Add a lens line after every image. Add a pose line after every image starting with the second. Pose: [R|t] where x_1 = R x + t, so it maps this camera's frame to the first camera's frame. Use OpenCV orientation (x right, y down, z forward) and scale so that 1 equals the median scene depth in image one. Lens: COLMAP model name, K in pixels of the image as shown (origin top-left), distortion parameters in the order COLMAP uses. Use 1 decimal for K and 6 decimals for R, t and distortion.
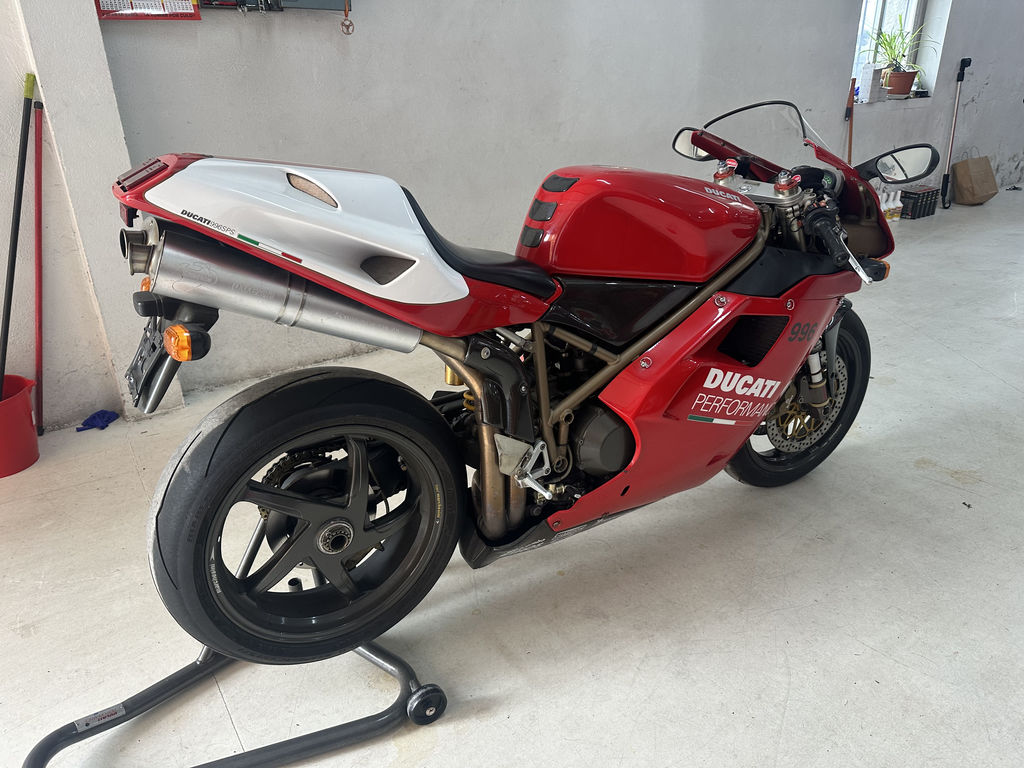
lens RADIAL K [[735.7, 0, 518.4], [0, 735.7, 381.7], [0, 0, 1]] dist [0.042782, -0.062114]
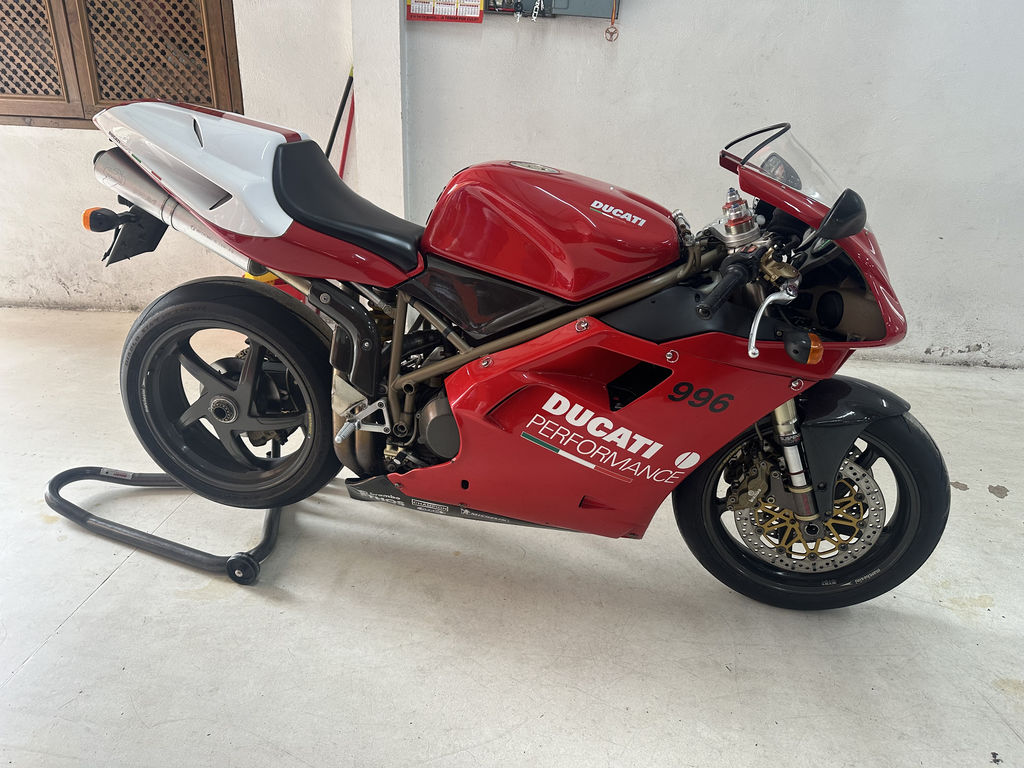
lens RADIAL K [[735.7, 0, 518.4], [0, 735.7, 381.7], [0, 0, 1]] dist [0.042782, -0.062114]
pose [[0.743659, 0.307171, -0.593815, 0.765769], [-0.322043, 0.942950, 0.084464, -0.093433], [0.585883, 0.128421, 0.800156, 0.229056]]
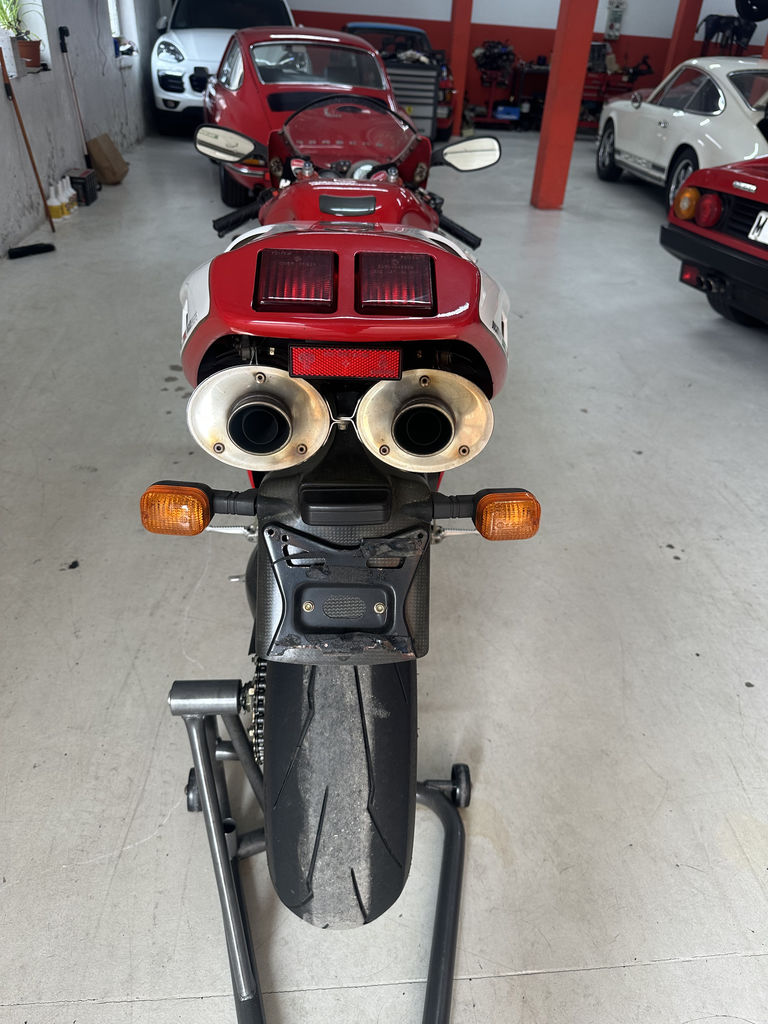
lens RADIAL K [[735.7, 0, 384.0], [0, 735.7, 512.0], [0, 0, 1]] dist [0.042782, -0.062114]
pose [[0.487601, -0.439072, 0.754627, -0.671627], [0.298324, 0.896106, 0.328629, -0.206614], [-0.820517, 0.064883, 0.567928, 0.464649]]
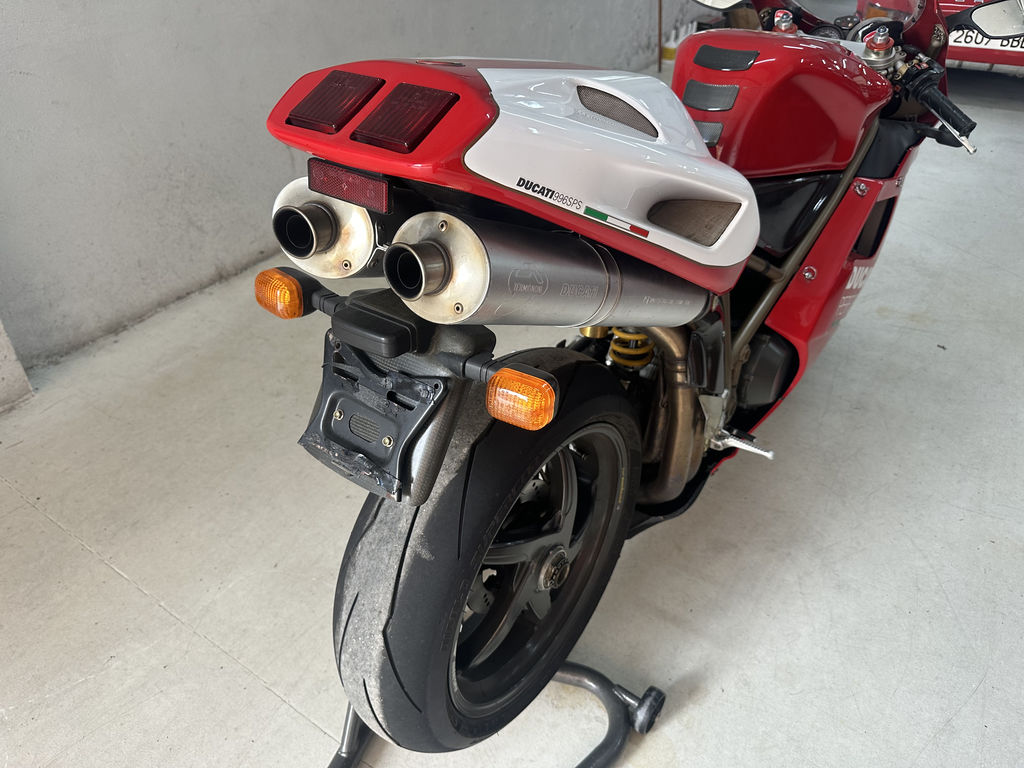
lens RADIAL K [[735.7, 0, 518.4], [0, 735.7, 381.7], [0, 0, 1]] dist [0.042782, -0.062114]
pose [[0.925275, -0.196317, 0.324541, -0.427130], [0.128624, 0.967337, 0.218437, -0.130960], [-0.356823, -0.160371, 0.920304, 0.290732]]
